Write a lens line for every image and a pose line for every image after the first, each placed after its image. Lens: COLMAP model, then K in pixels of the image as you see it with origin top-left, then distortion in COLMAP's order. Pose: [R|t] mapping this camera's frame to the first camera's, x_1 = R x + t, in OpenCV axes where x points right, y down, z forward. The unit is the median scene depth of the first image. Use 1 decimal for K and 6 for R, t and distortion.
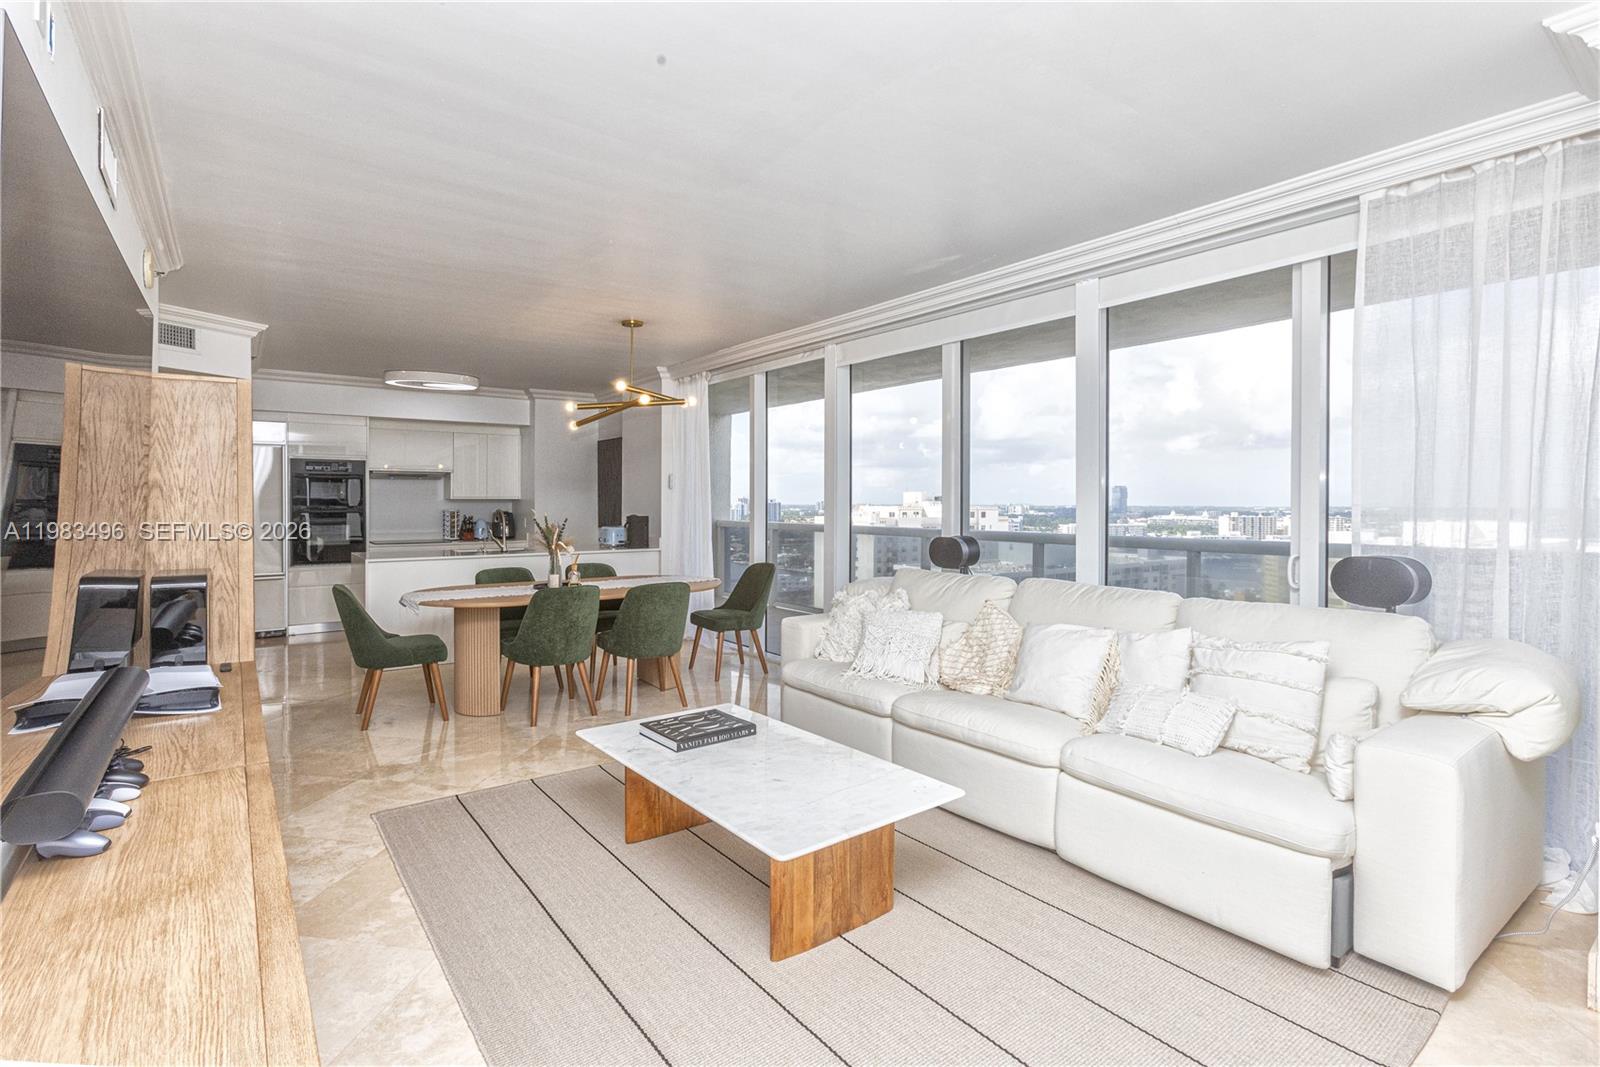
lens RADIAL K [[752.1, 0, 745.6], [0, 752.1, 508.4], [0, 0, 1]] dist [-0.030889, 0.000588]
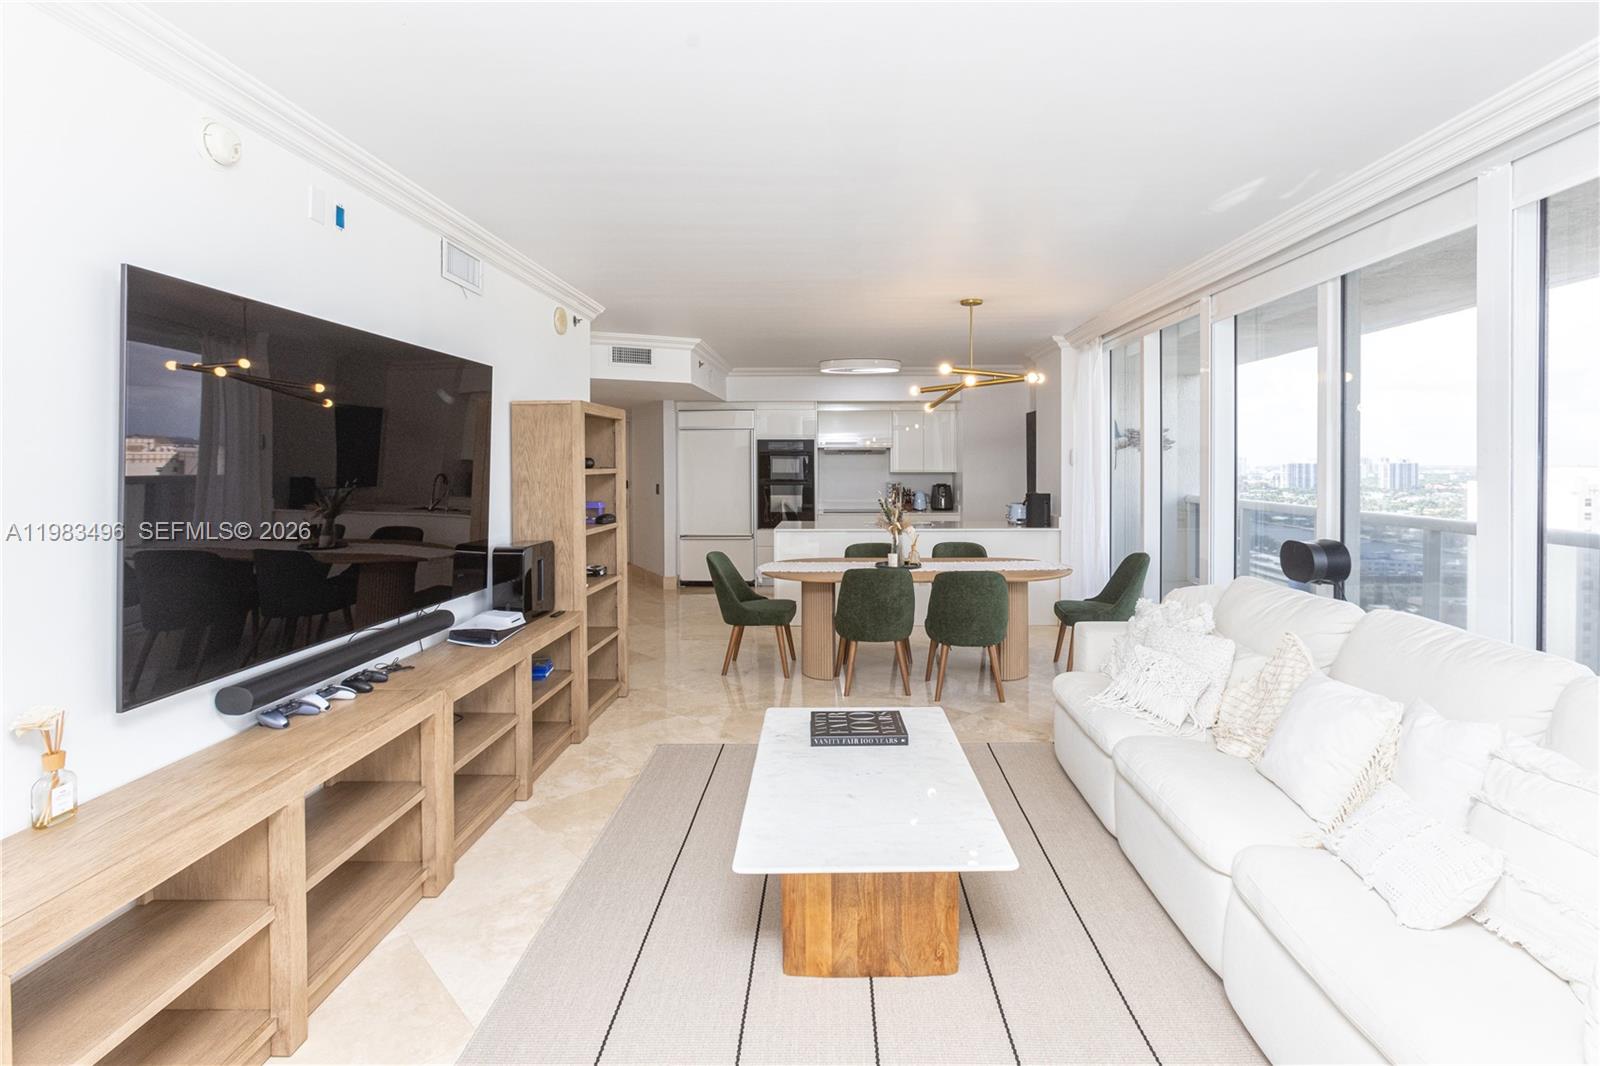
lens RADIAL K [[758.4, 0, 830.5], [0, 758.4, 472.6], [0, 0, 1]] dist [-0.033426, 0.015854]
pose [[0.811646, 0.005070, -0.584127, 0.270790], [-0.002239, 0.999982, 0.005568, -0.028680], [0.584145, -0.003212, 0.811643, 0.087690]]
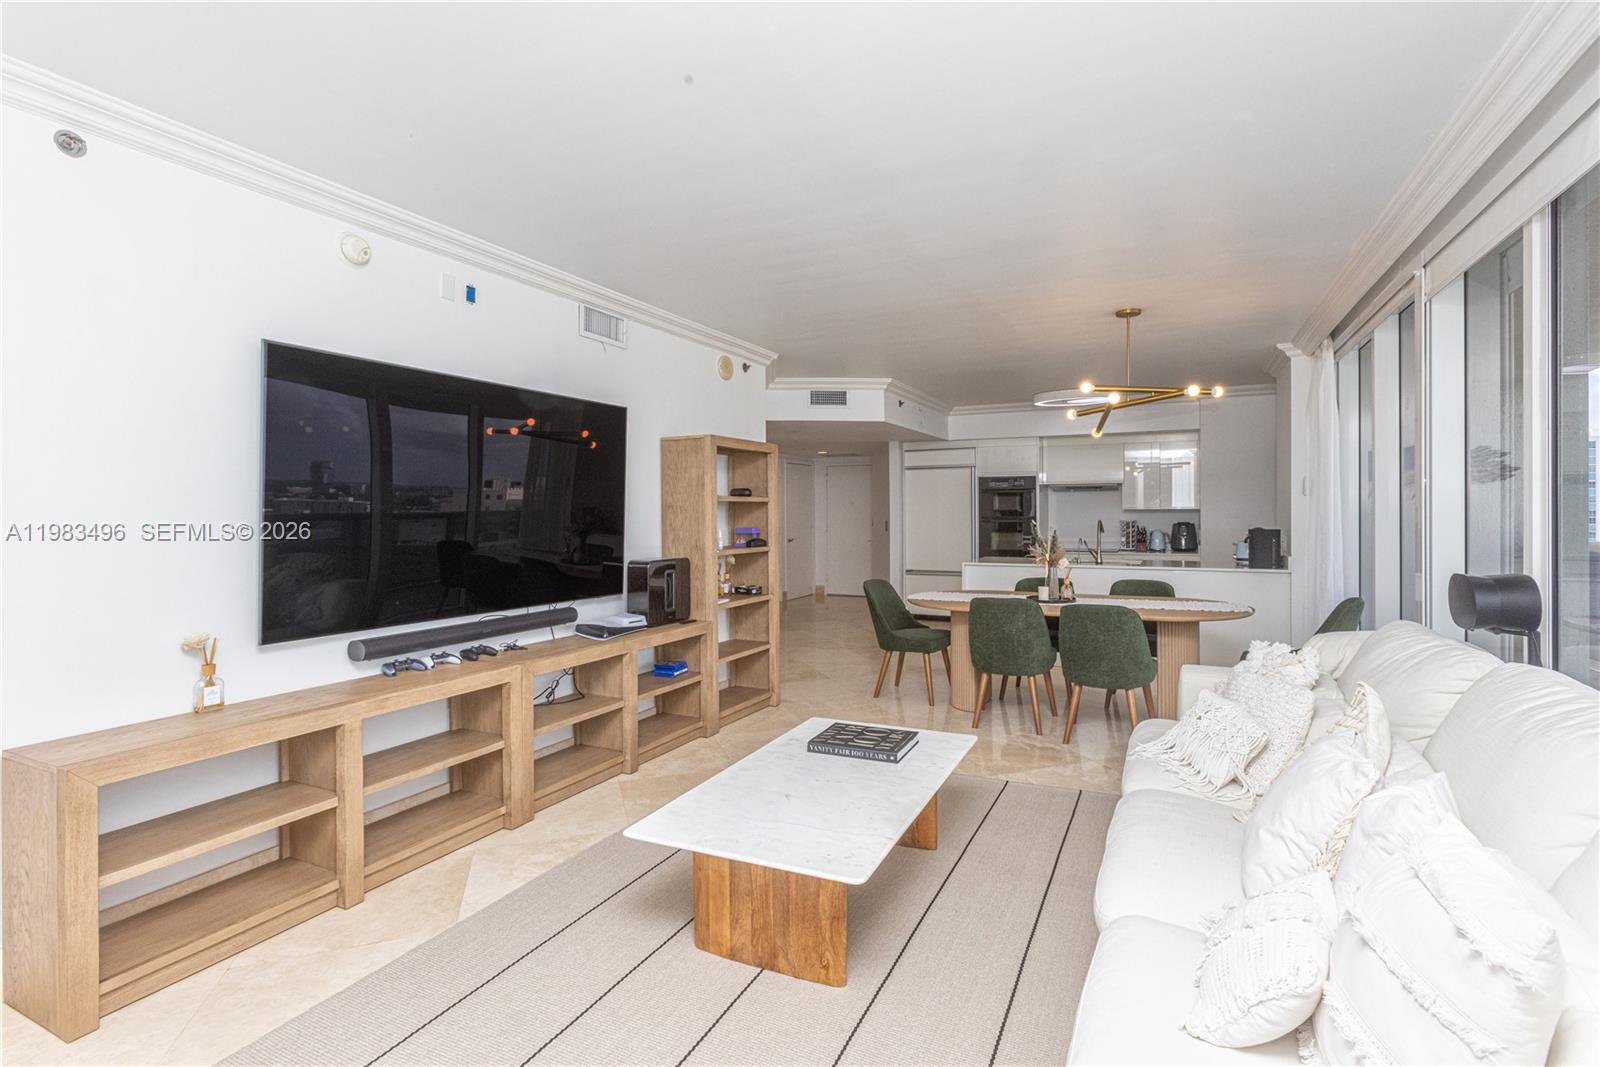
lens RADIAL K [[740.8, 0, 842.5], [0, 740.8, 519.1], [0, 0, 1]] dist [-0.037473, 0.023365]
pose [[0.503672, 0.004307, -0.863884, 0.423851], [-0.002053, 0.999991, 0.003789, -0.004260], [0.863893, -0.000135, 0.503676, 0.261062]]
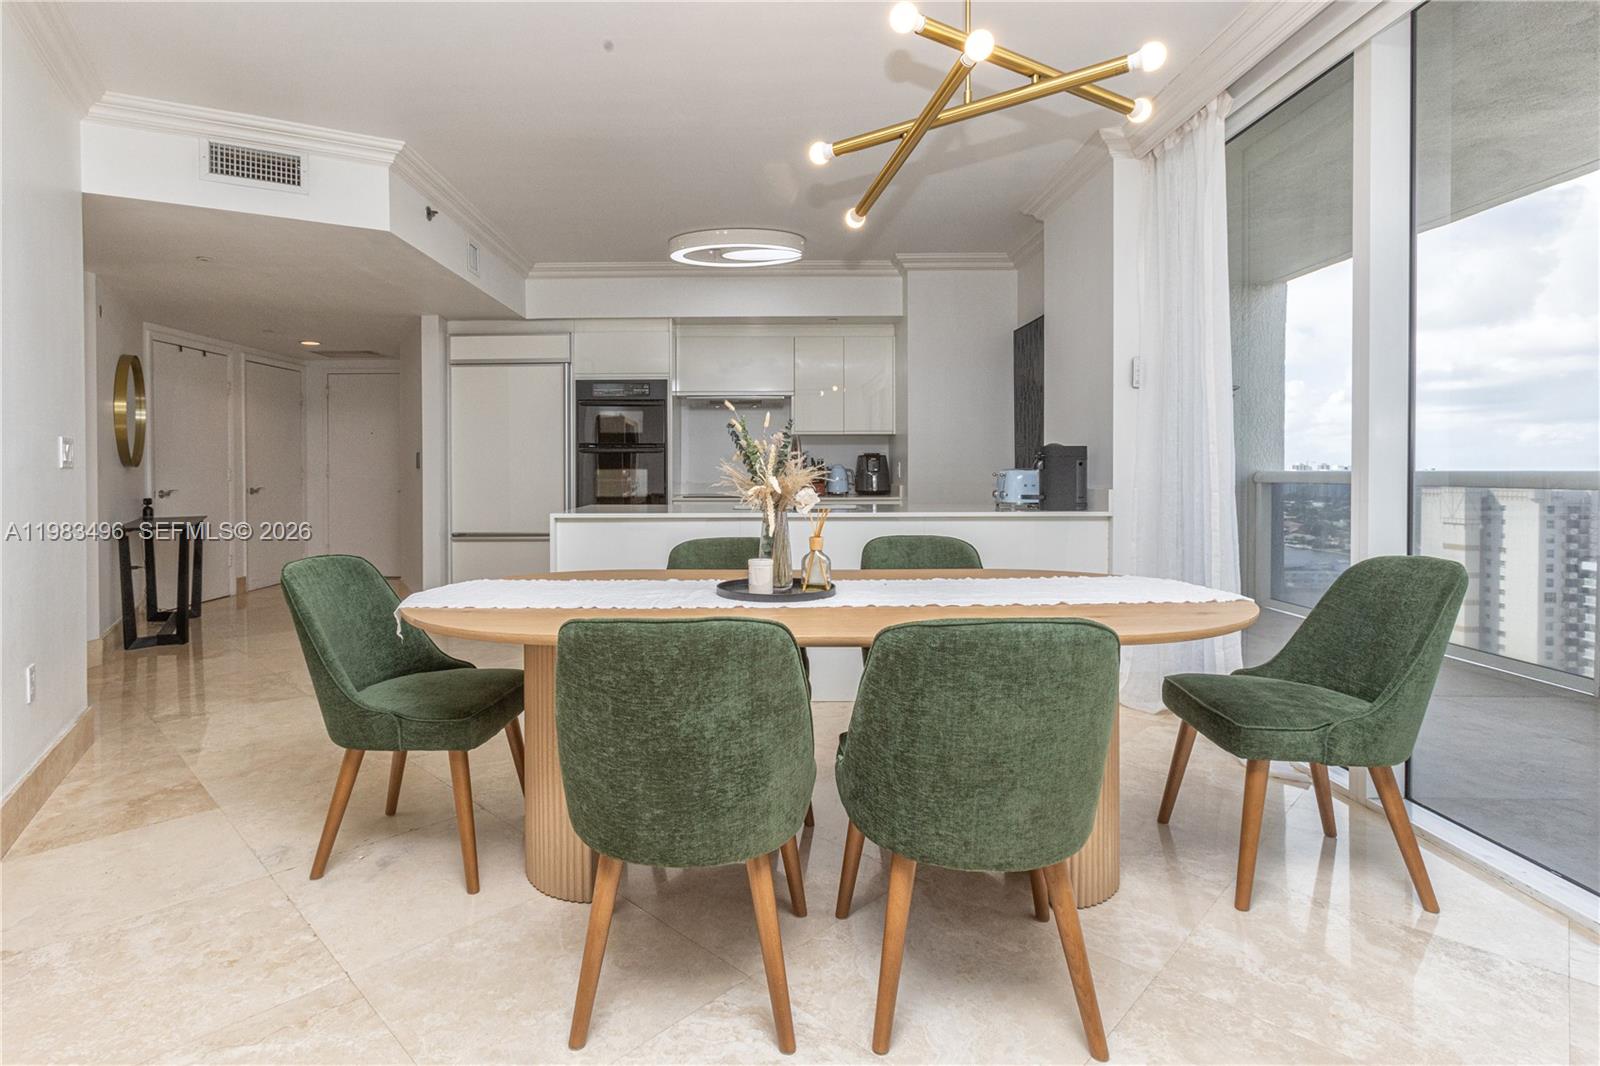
lens RADIAL K [[770.0, 0, 756.9], [0, 770.0, 476.9], [0, 0, 1]] dist [-0.000928, 0.000138]
pose [[0.815944, 0.000266, -0.578131, -0.017663], [-0.001115, 0.999999, -0.001113, 0.041213], [0.578130, 0.001552, 0.815943, 0.619563]]
